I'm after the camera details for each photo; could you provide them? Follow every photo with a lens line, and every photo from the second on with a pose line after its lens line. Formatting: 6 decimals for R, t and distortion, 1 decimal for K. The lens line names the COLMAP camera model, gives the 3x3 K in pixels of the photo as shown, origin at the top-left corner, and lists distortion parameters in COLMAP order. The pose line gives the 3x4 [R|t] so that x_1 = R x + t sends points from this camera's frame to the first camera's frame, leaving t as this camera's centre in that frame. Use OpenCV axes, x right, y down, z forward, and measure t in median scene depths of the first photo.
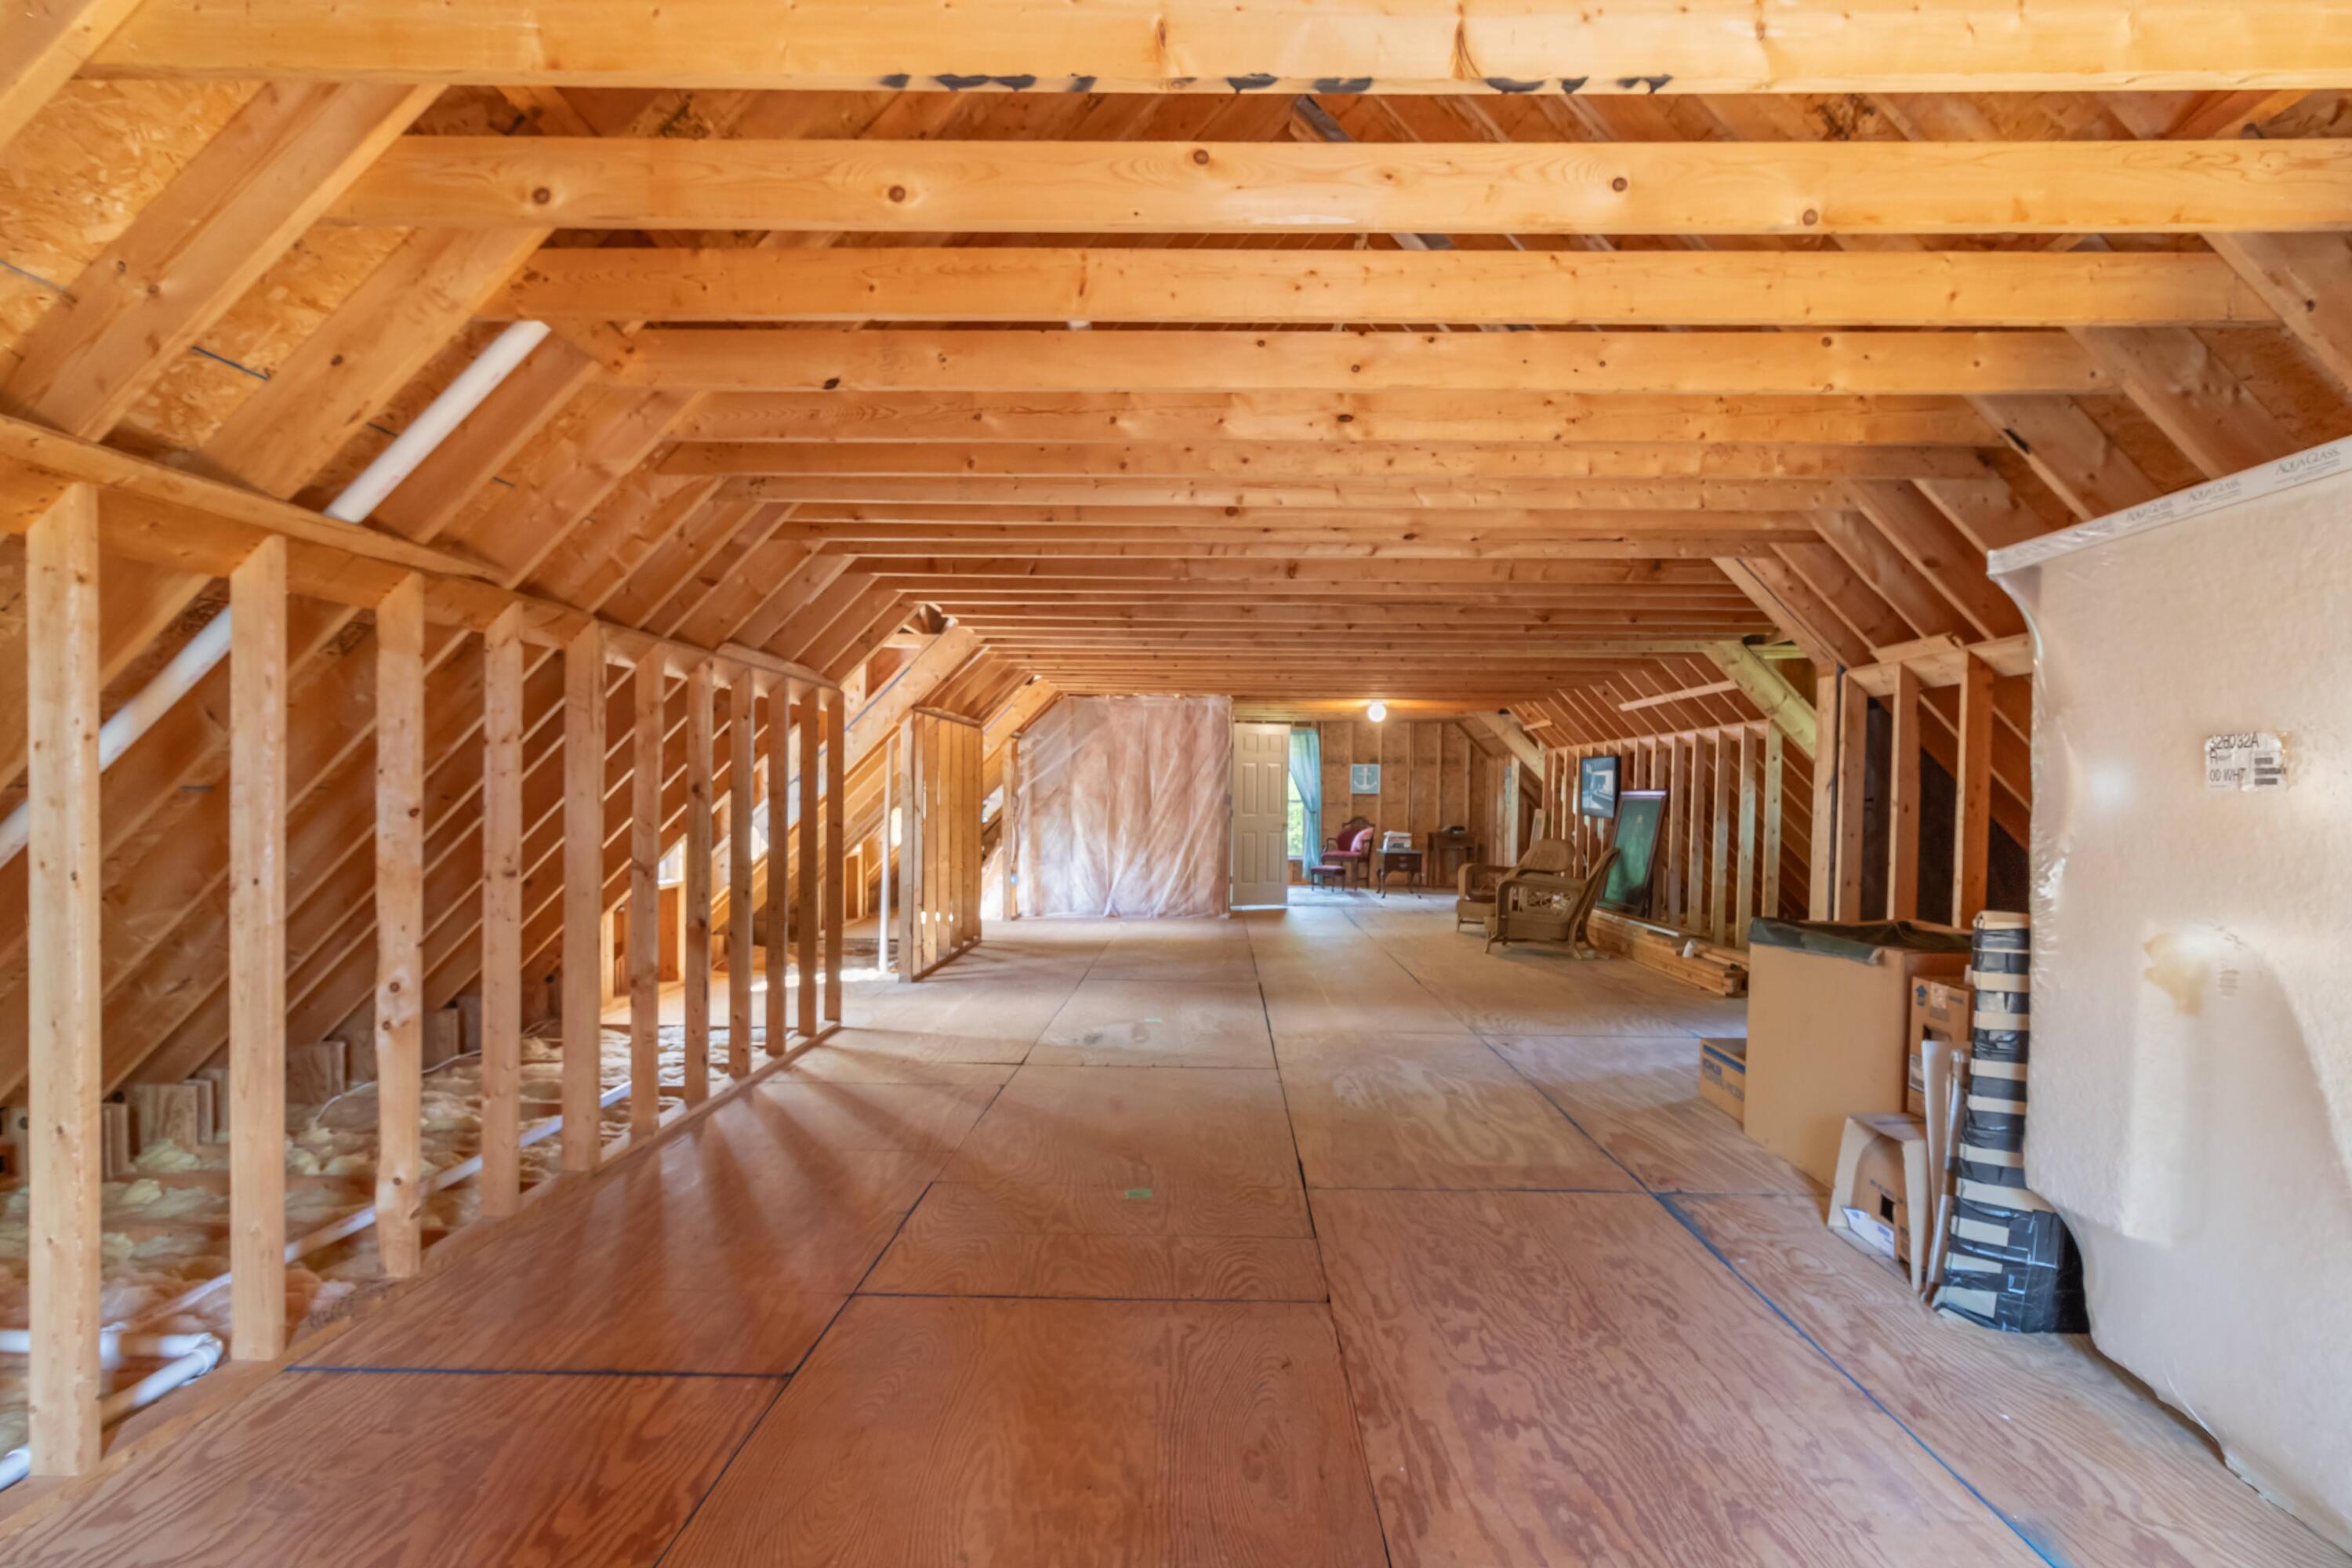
lens RADIAL K [[1111.7, 0, 1176.0], [0, 1111.7, 784.0], [0, 0, 1]] dist [0.003286, 0.000309]
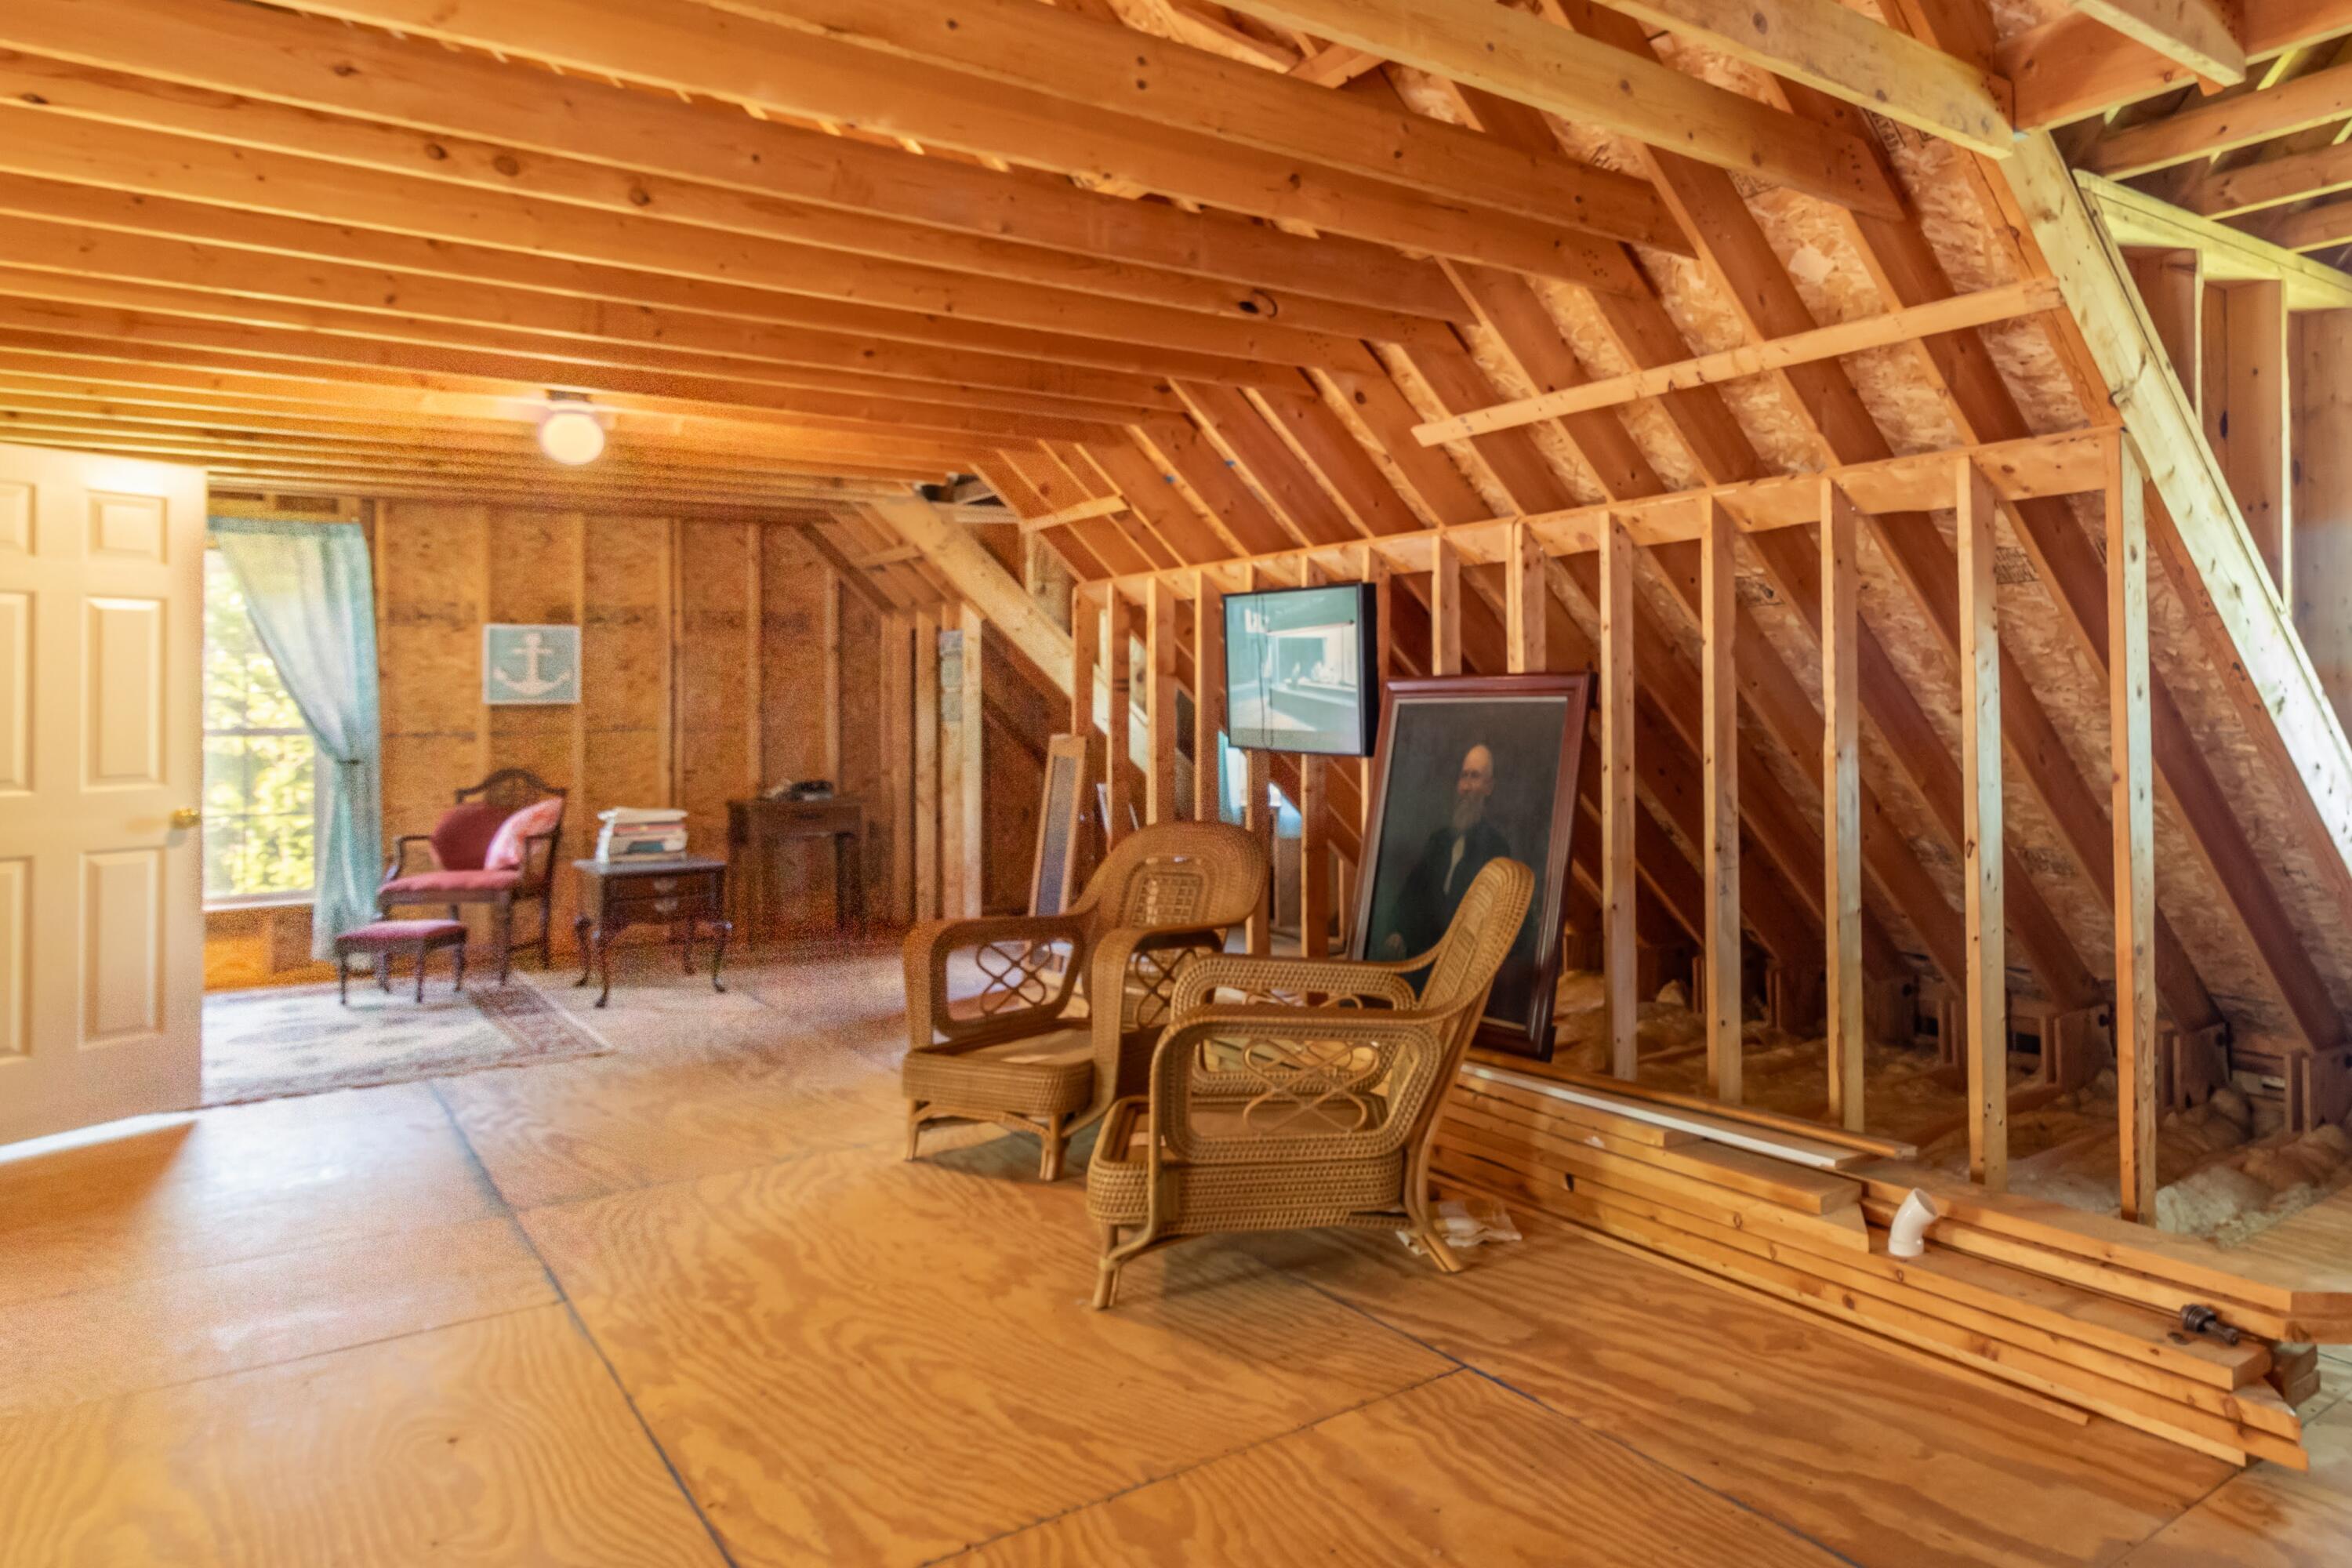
lens RADIAL K [[1106.8, 0, 1353.8], [0, 1106.8, 707.3], [0, 0, 1]] dist [-0.013680, 0.000316]
pose [[0.699543, -0.019270, 0.714330, 0.104712], [0.011440, 0.999810, 0.015768, 0.007018], [-0.714499, -0.002859, 0.699631, 0.574967]]
